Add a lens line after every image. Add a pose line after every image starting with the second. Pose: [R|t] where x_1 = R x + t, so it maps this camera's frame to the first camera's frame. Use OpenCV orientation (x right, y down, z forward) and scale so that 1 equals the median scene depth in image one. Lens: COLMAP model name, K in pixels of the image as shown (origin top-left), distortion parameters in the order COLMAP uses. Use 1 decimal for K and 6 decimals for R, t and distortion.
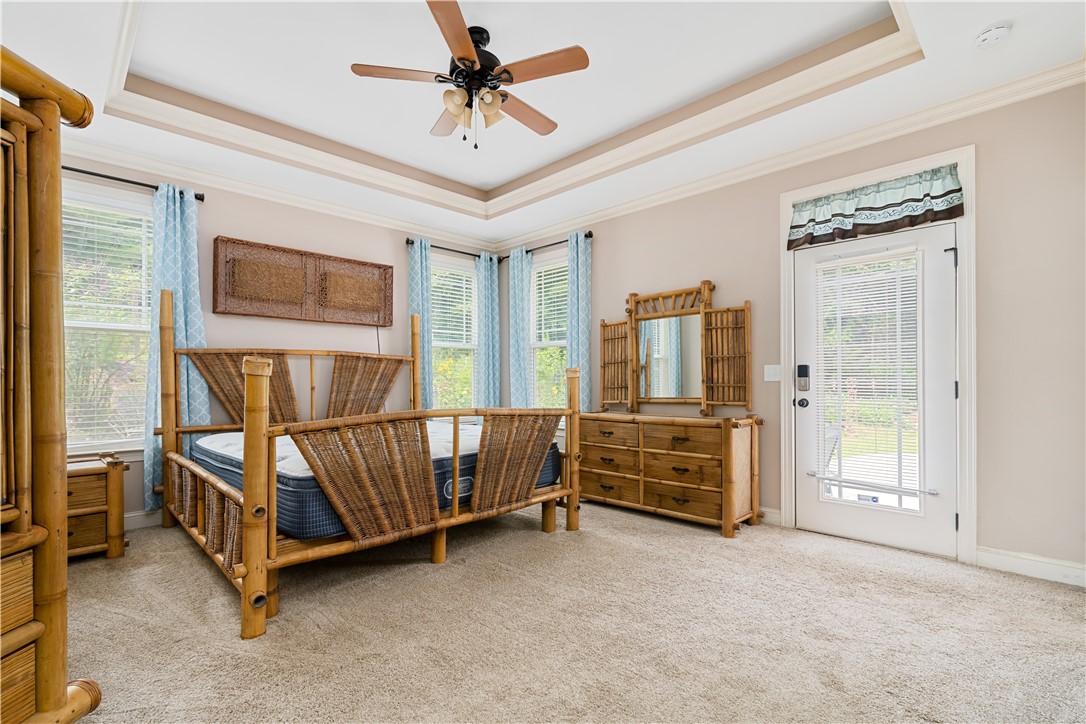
lens RADIAL K [[498.3, 0, 541.7], [0, 498.3, 371.4], [0, 0, 1]] dist [-0.005900, 0.000323]
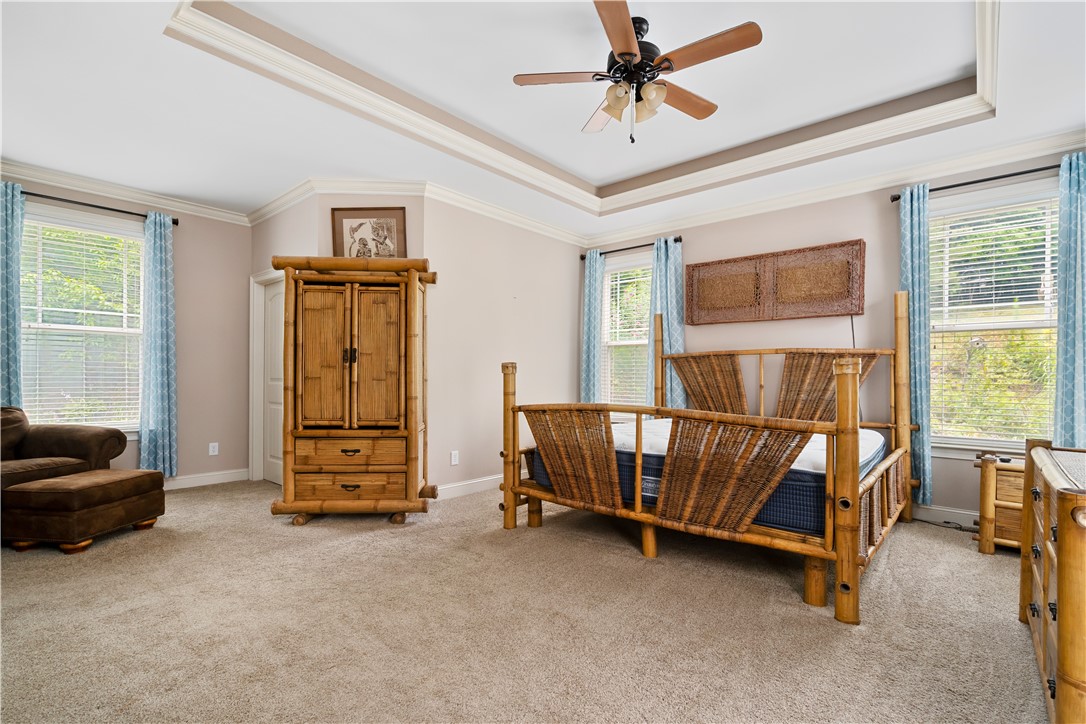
lens RADIAL K [[498.3, 0, 541.8], [0, 498.3, 371.9], [0, 0, 1]] dist [-0.005900, 0.000323]
pose [[0.071025, -0.009247, -0.997432, 0.658050], [0.009917, 0.999914, -0.008564, 0.010321], [0.997425, -0.009283, 0.071111, 0.587465]]
